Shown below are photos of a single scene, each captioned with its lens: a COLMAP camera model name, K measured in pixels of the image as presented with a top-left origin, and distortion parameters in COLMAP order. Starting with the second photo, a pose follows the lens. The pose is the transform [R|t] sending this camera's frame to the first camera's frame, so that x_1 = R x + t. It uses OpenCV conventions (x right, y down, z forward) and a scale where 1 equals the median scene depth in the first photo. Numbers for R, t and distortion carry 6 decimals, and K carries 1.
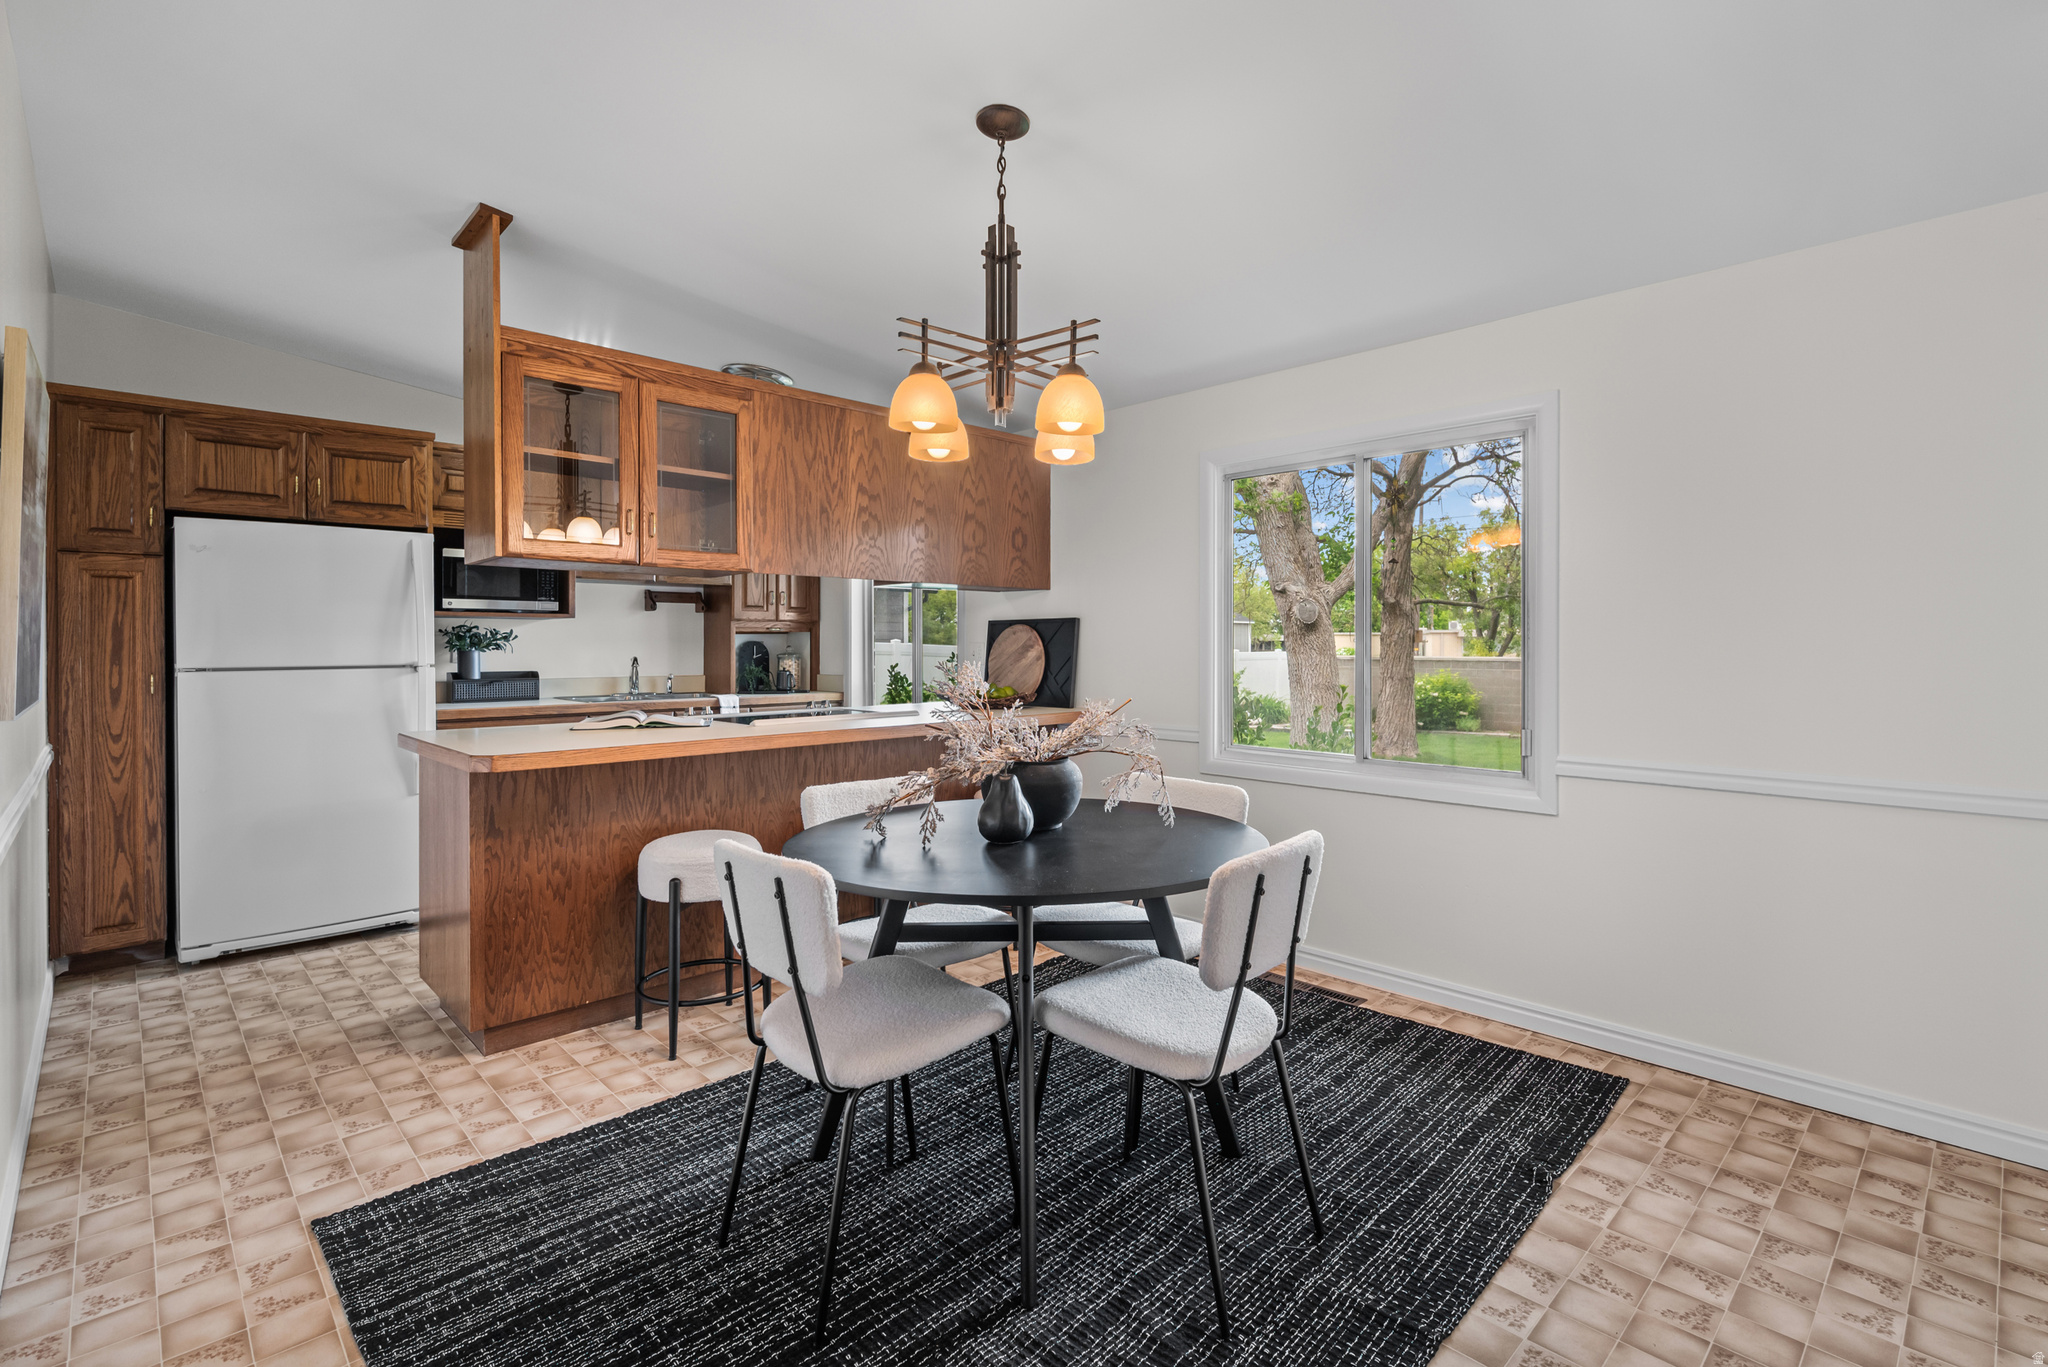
lens RADIAL K [[942.9, 0, 1026.9], [0, 942.9, 647.3], [0, 0, 1]] dist [-0.002529, -0.000462]
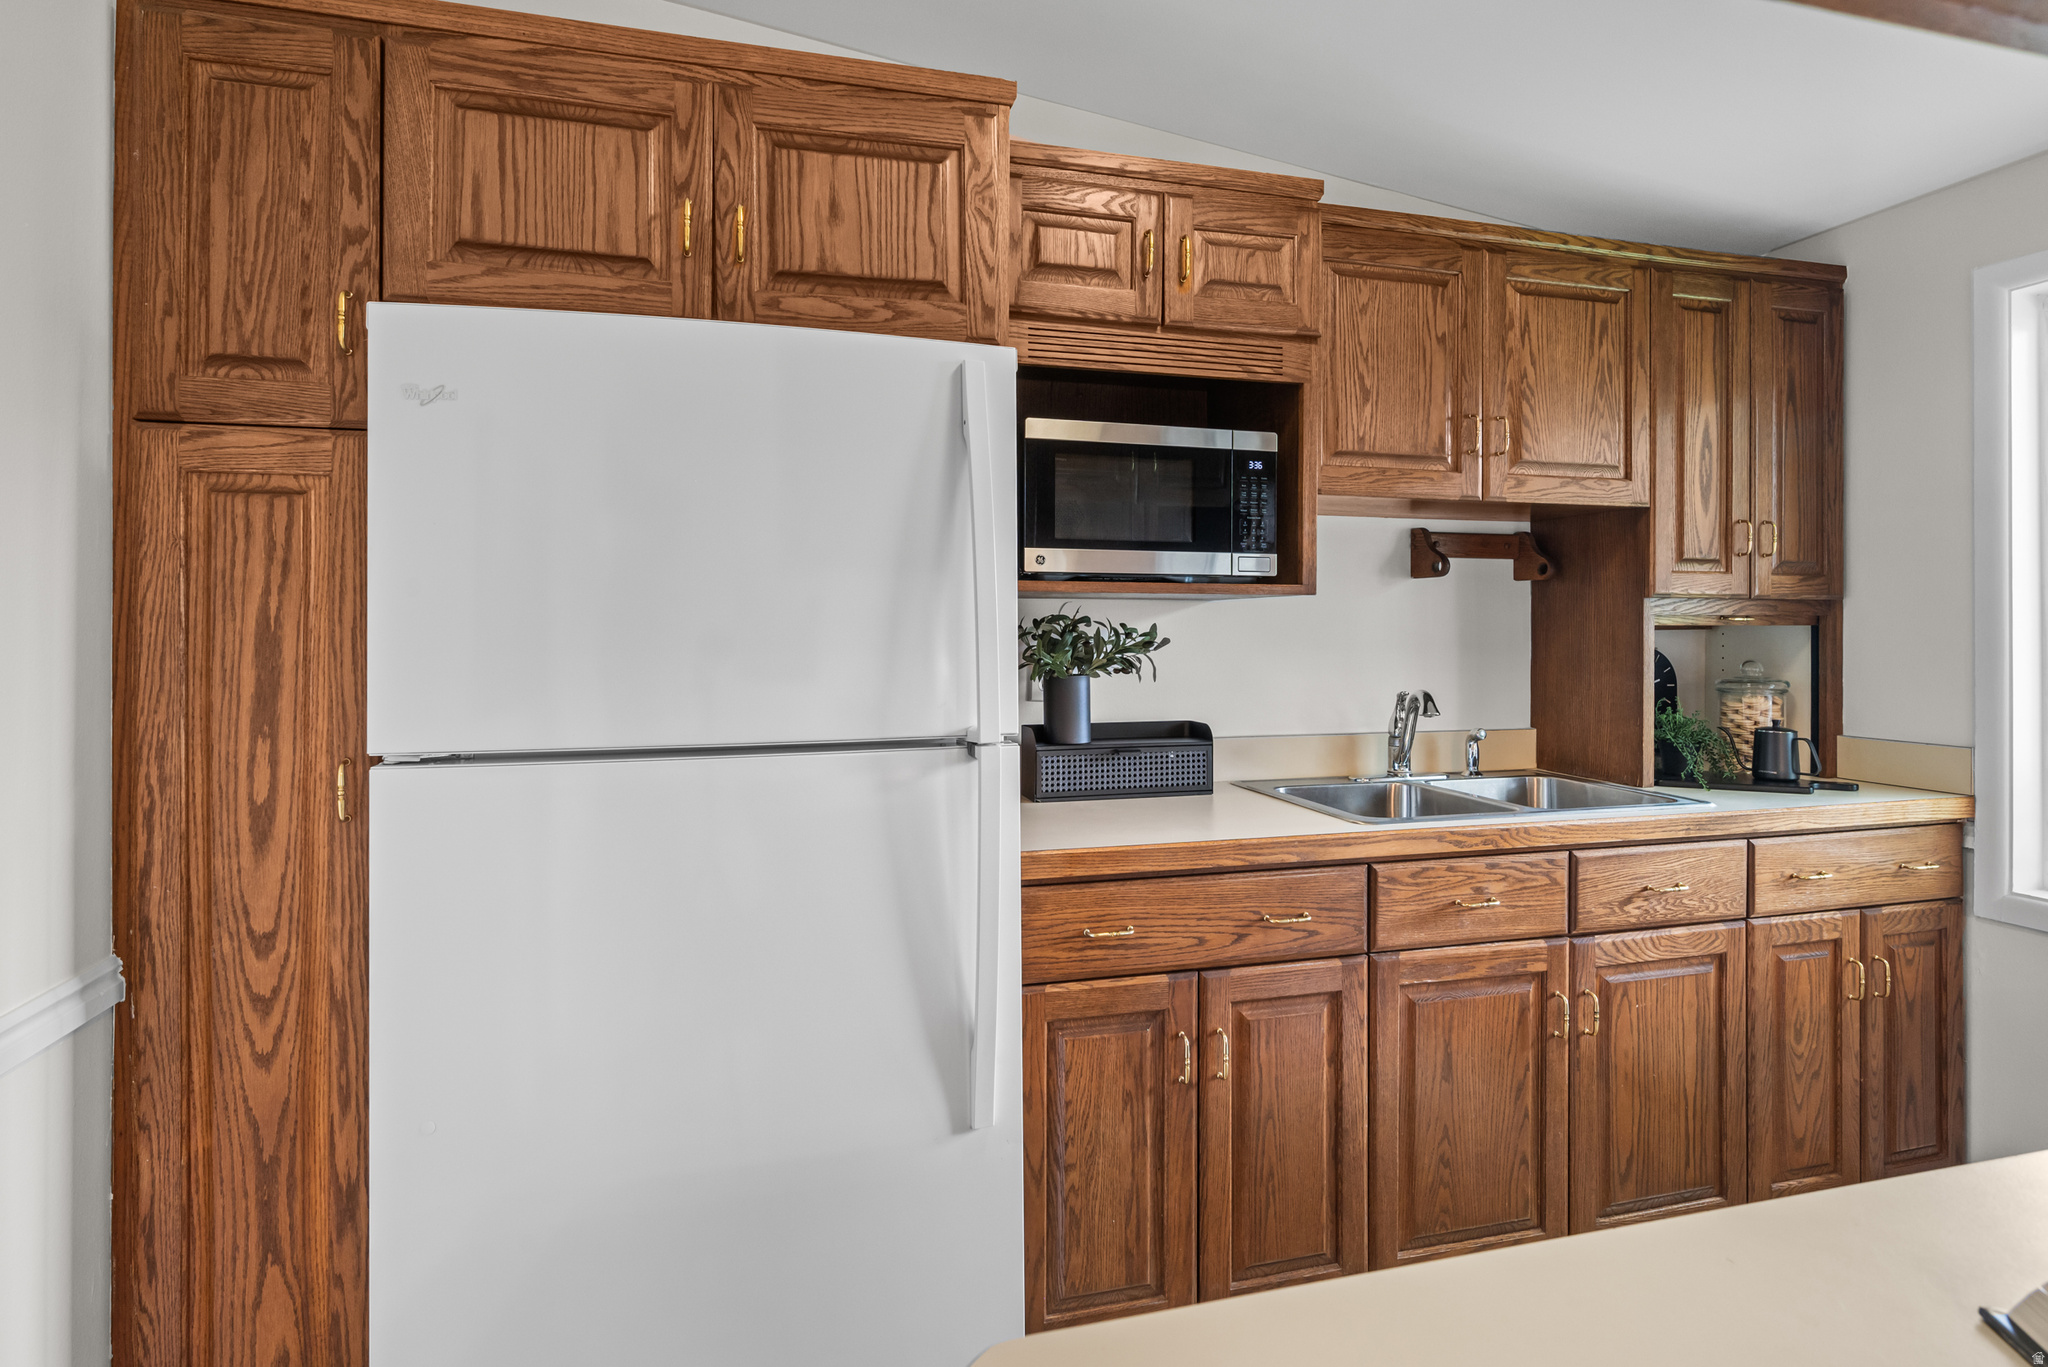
lens RADIAL K [[1049.6, 0, 1026.3], [0, 1049.6, 623.1], [0, 0, 1]] dist [0.003548, 0.000379]
pose [[0.879144, -0.001486, -0.476554, -0.514122], [-0.002087, 0.999974, -0.006968, -0.022065], [0.476552, 0.007121, 0.879118, 0.771317]]
